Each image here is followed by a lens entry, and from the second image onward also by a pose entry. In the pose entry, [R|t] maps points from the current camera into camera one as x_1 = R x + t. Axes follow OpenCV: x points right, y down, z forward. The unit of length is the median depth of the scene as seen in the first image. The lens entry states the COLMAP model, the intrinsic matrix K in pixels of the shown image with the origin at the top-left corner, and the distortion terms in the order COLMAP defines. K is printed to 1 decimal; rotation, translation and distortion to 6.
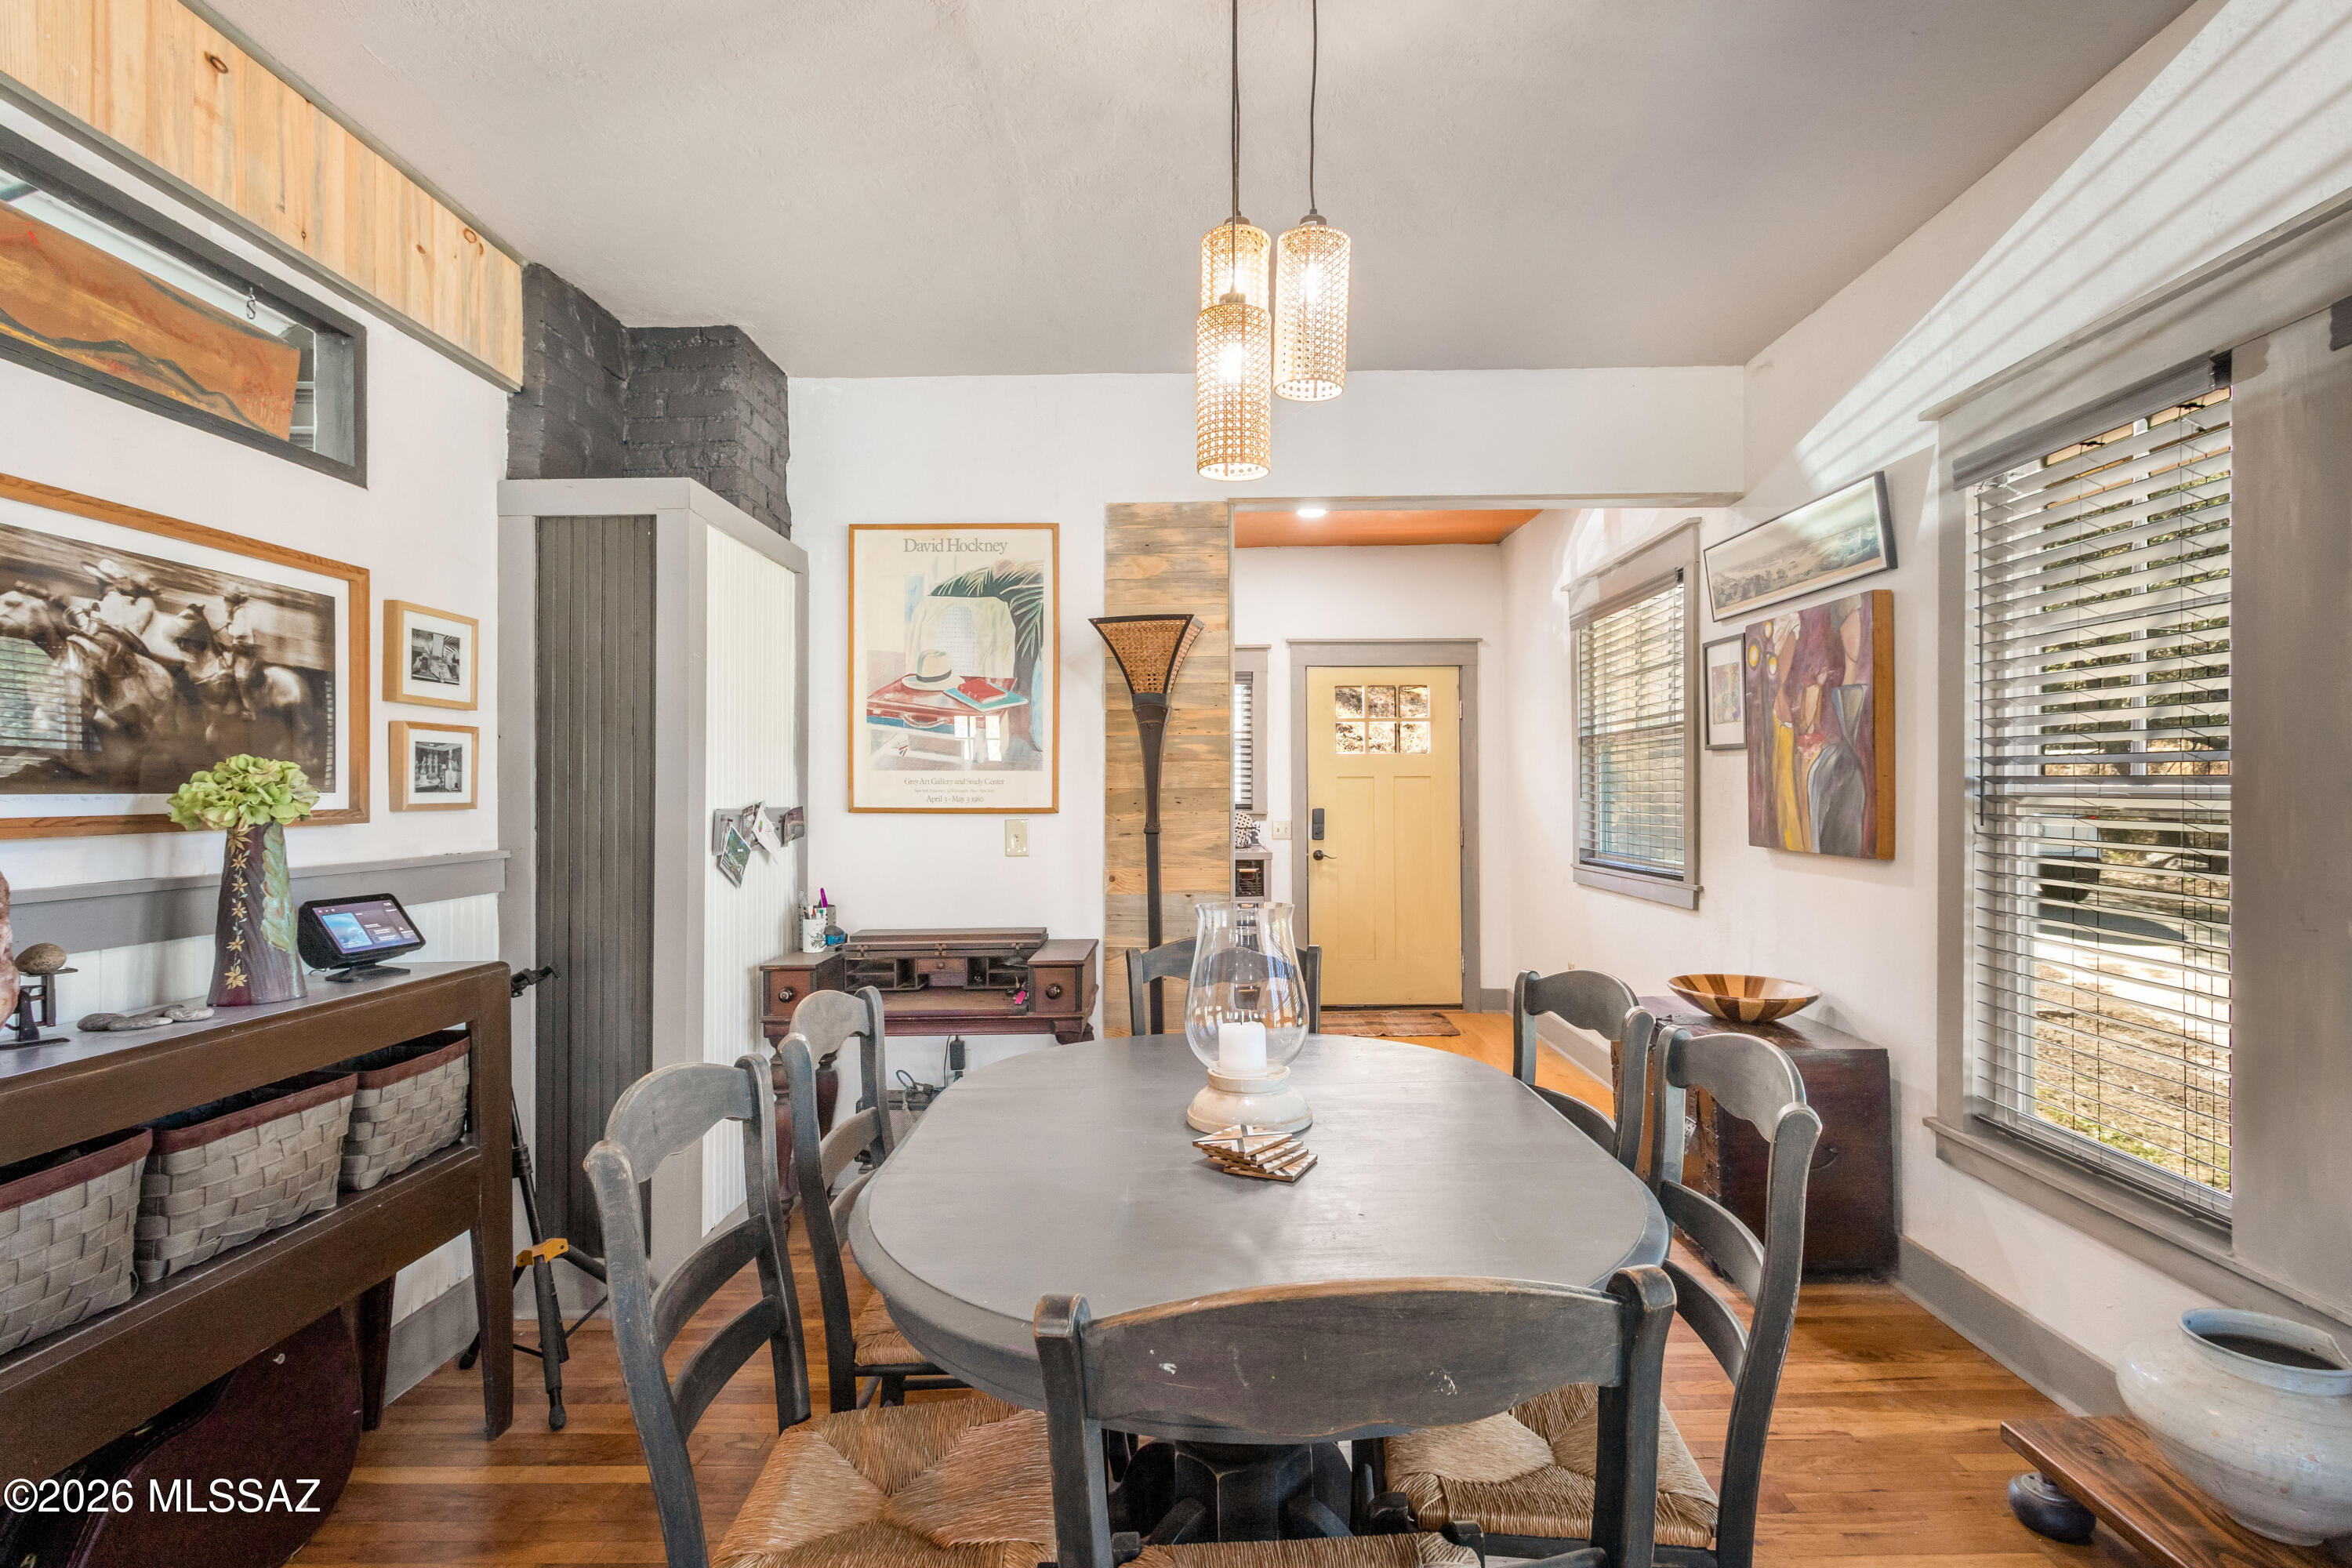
lens RADIAL K [[1158.4, 0, 1159.4], [0, 1158.4, 770.3], [0, 0, 1]] dist [0.005310, 0.001647]
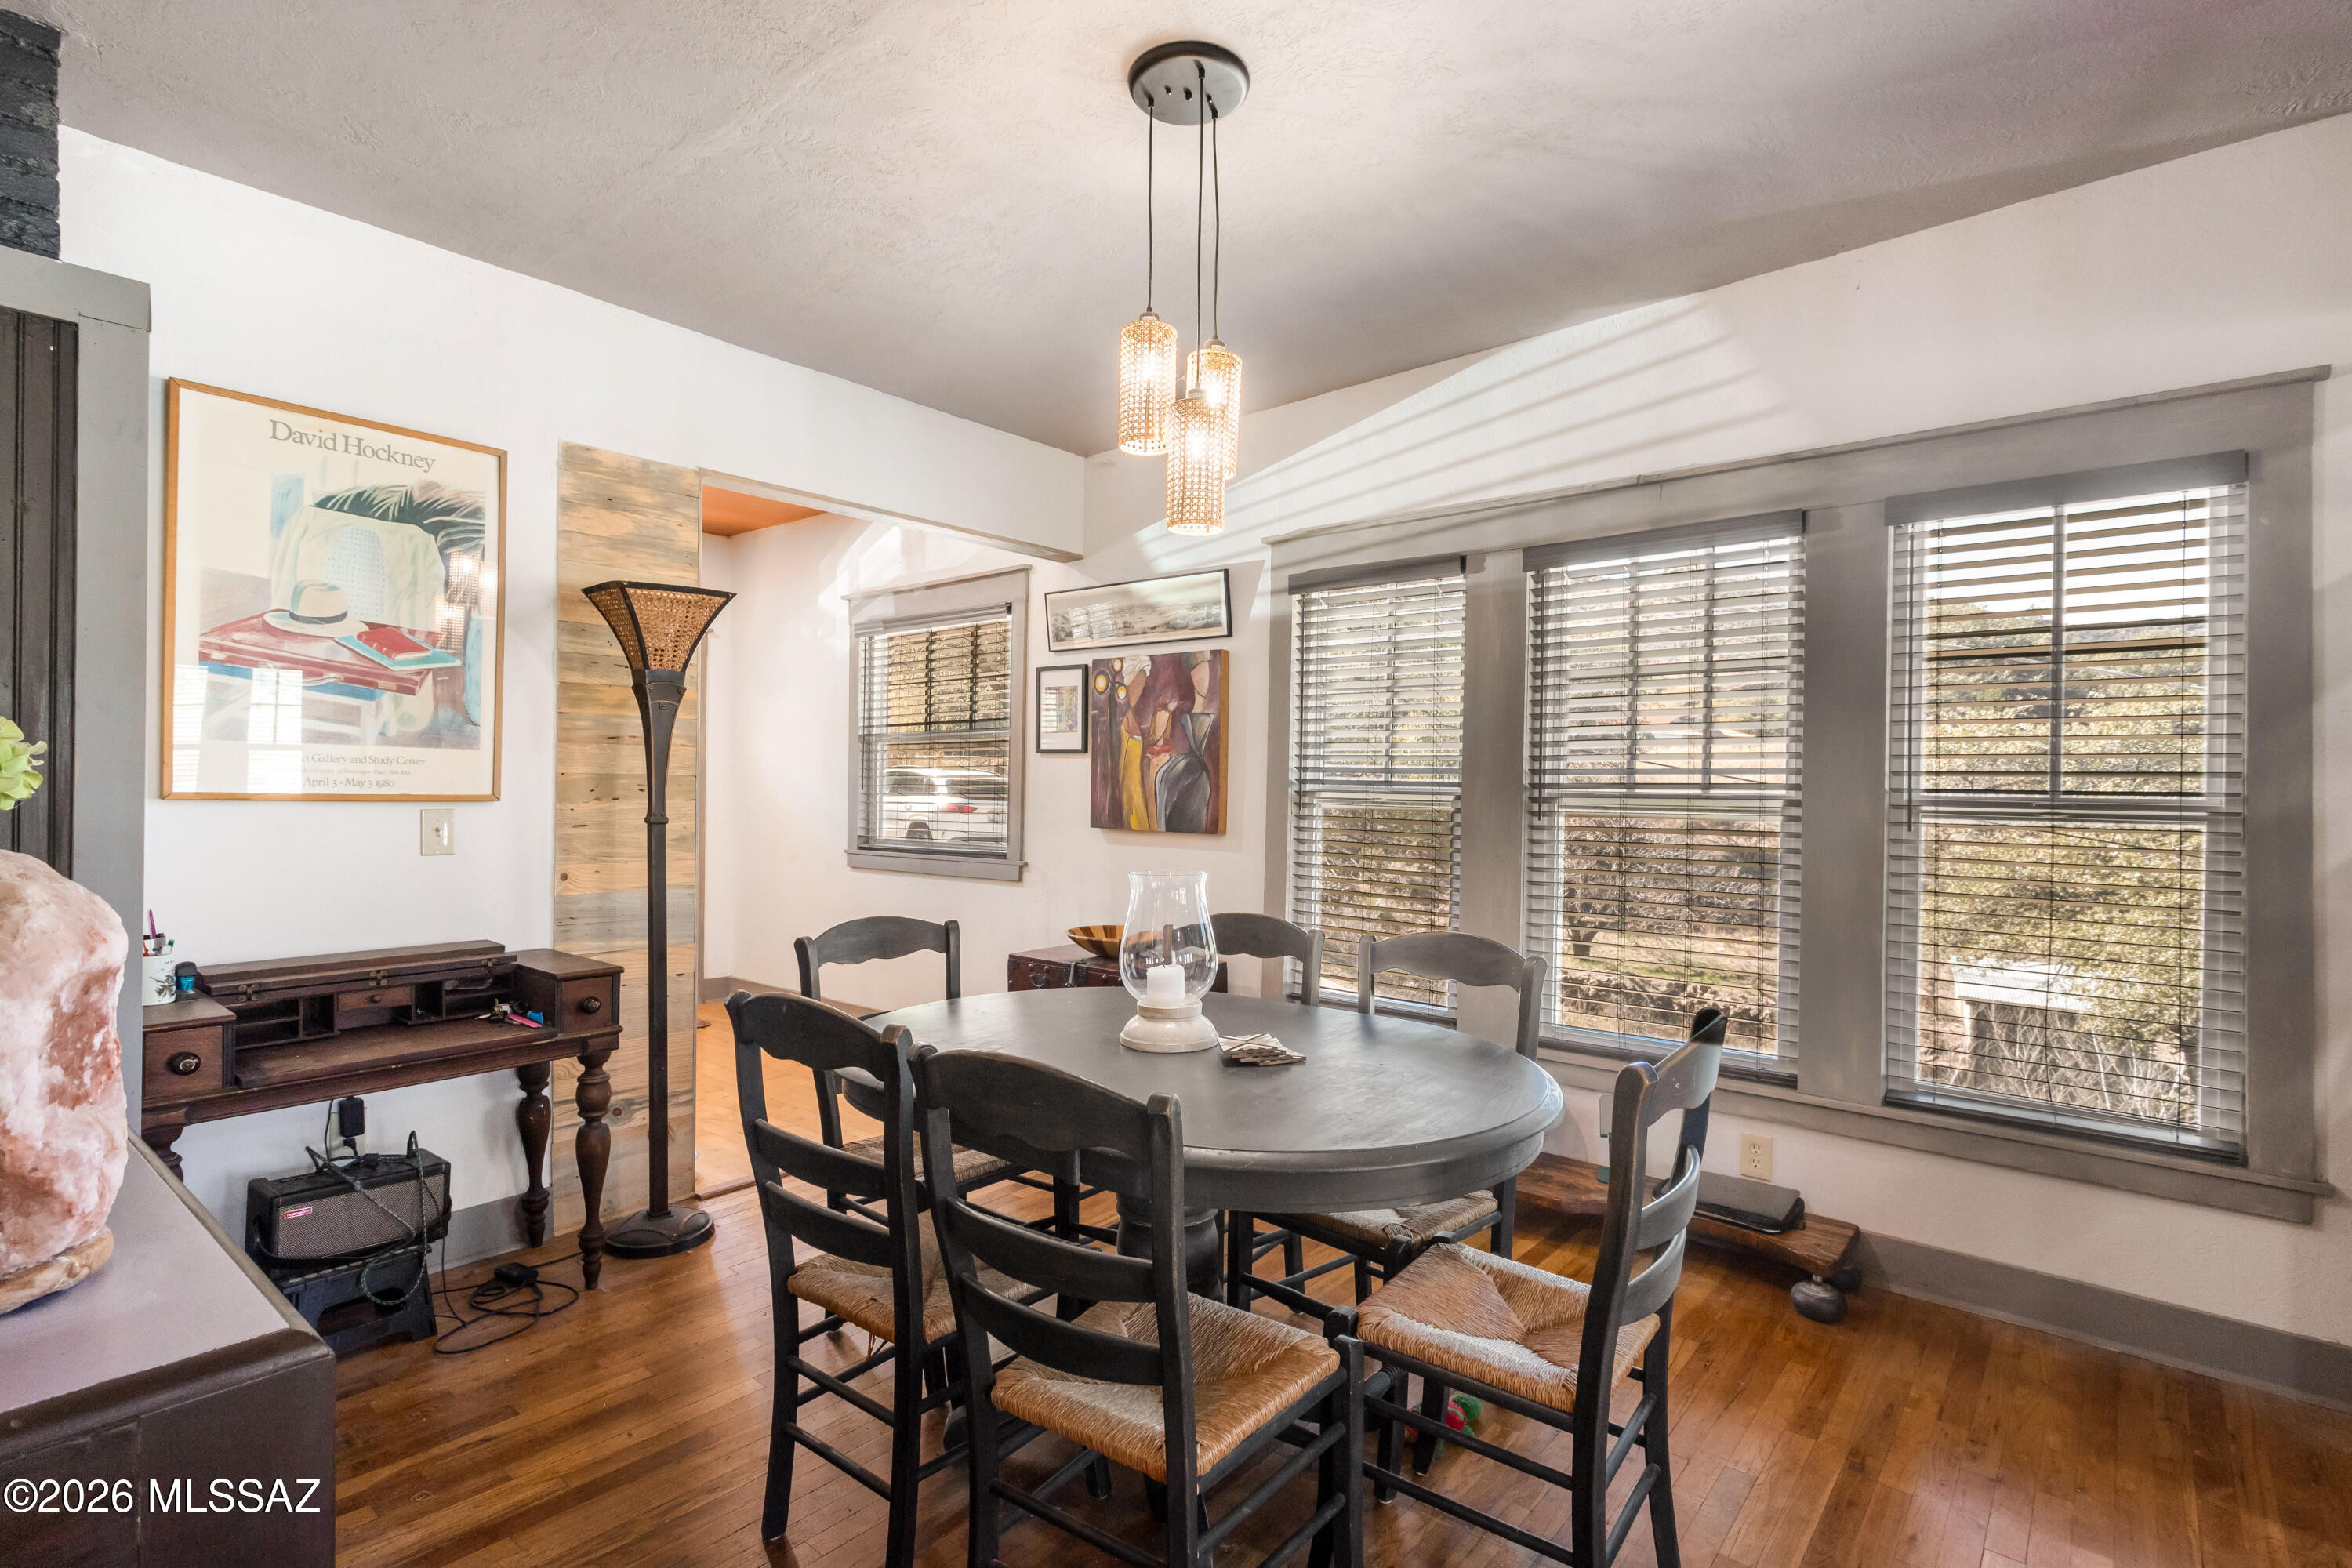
lens RADIAL K [[1158.4, 0, 1198.4], [0, 1158.4, 795.6], [0, 0, 1]] dist [0.005310, 0.001647]
pose [[0.614577, 0.007124, 0.788825, -0.436885], [-0.027462, 0.999546, 0.012369, 0.008939], [-0.788379, -0.029264, 0.614494, 0.093585]]
